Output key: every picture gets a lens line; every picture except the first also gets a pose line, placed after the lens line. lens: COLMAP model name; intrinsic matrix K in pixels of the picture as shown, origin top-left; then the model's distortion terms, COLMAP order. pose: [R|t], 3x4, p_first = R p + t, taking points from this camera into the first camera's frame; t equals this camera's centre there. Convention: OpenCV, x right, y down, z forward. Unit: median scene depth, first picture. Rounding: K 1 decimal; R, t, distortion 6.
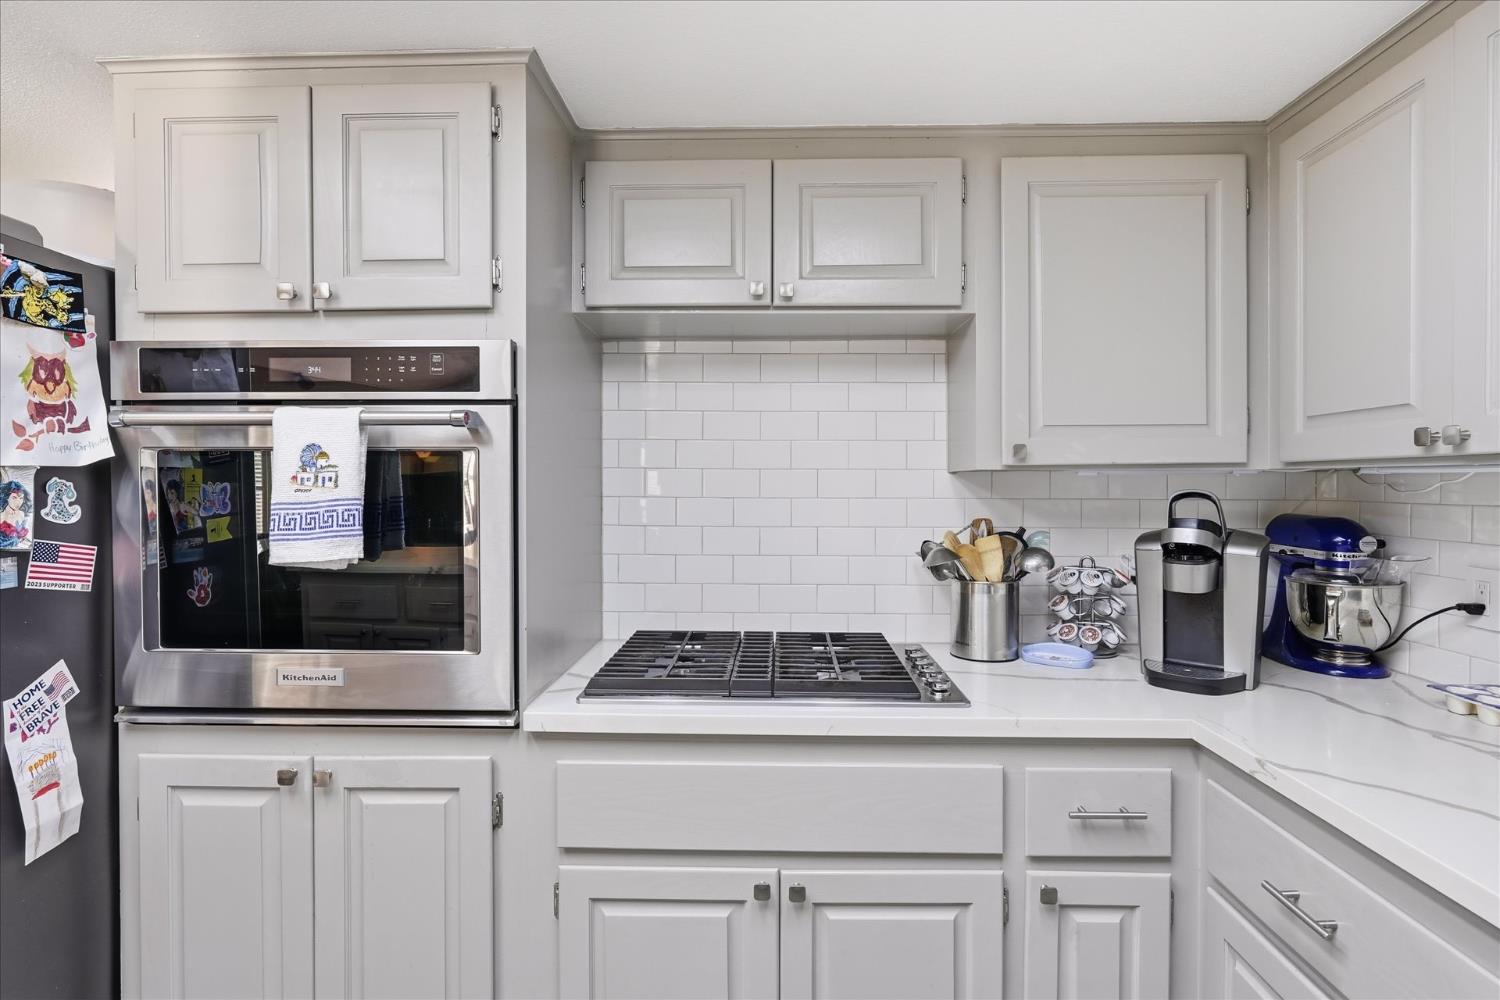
lens RADIAL K [[775.3, 0, 753.7], [0, 775.3, 493.2], [0, 0, 1]] dist [-0.005038, -0.002093]
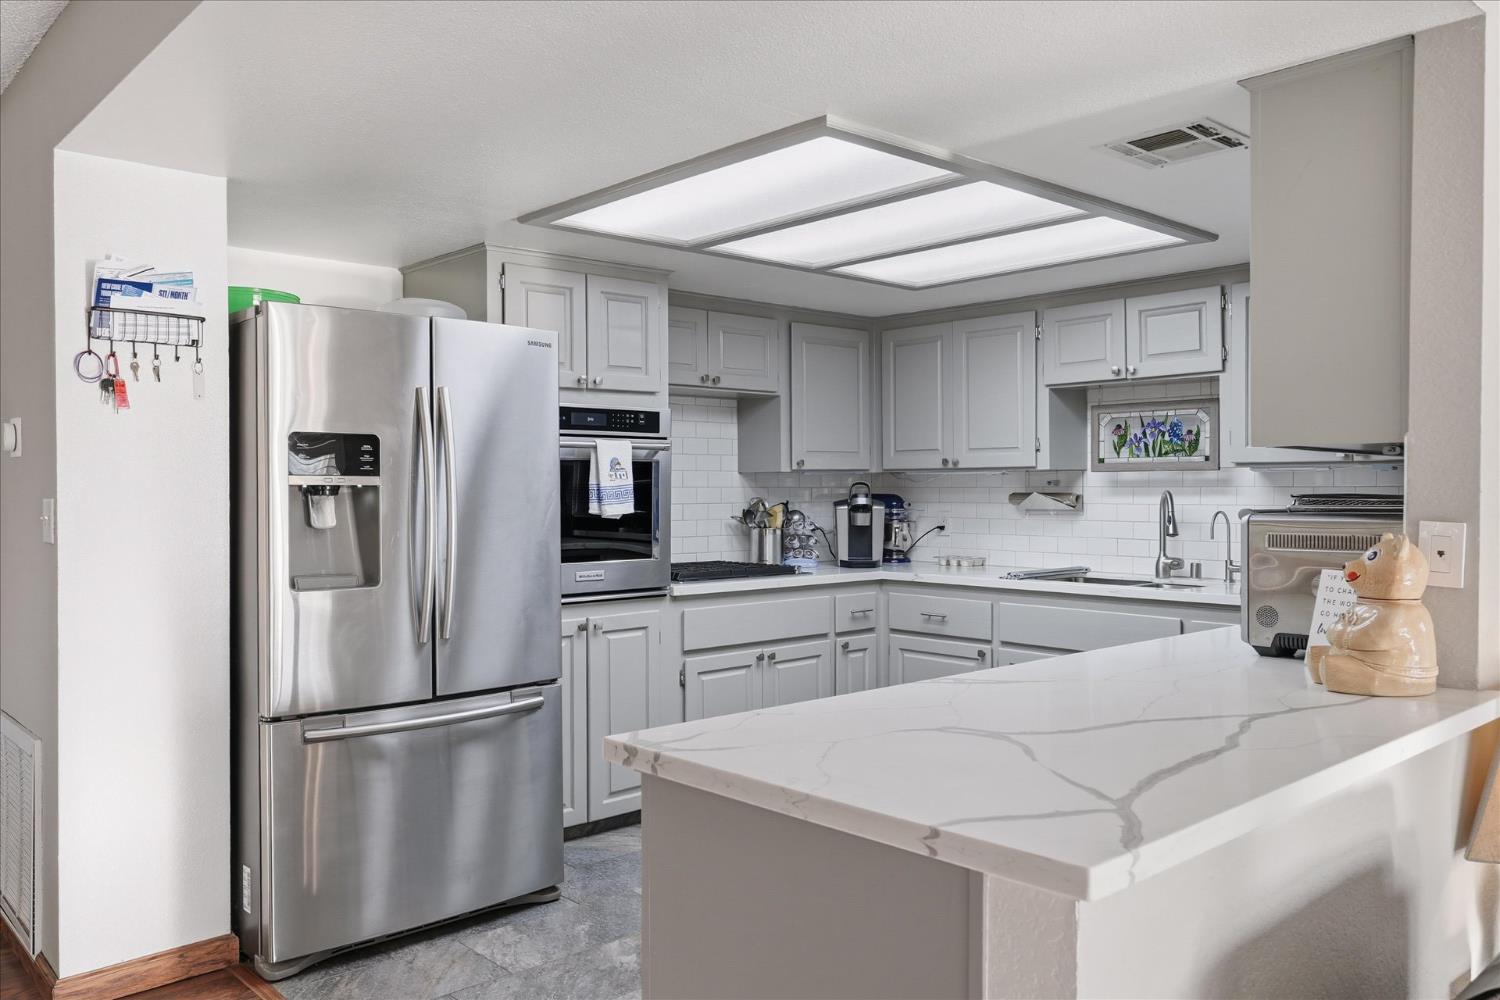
lens RADIAL K [[1169.2, 0, 746.2], [0, 1169.2, 496.5], [0, 0, 1]] dist [0.005888, 0.000272]
pose [[0.718125, -0.008597, 0.695861, -2.117490], [0.014433, 0.999893, -0.002542, 0.045462], [-0.695765, 0.011869, 0.718172, -1.266778]]
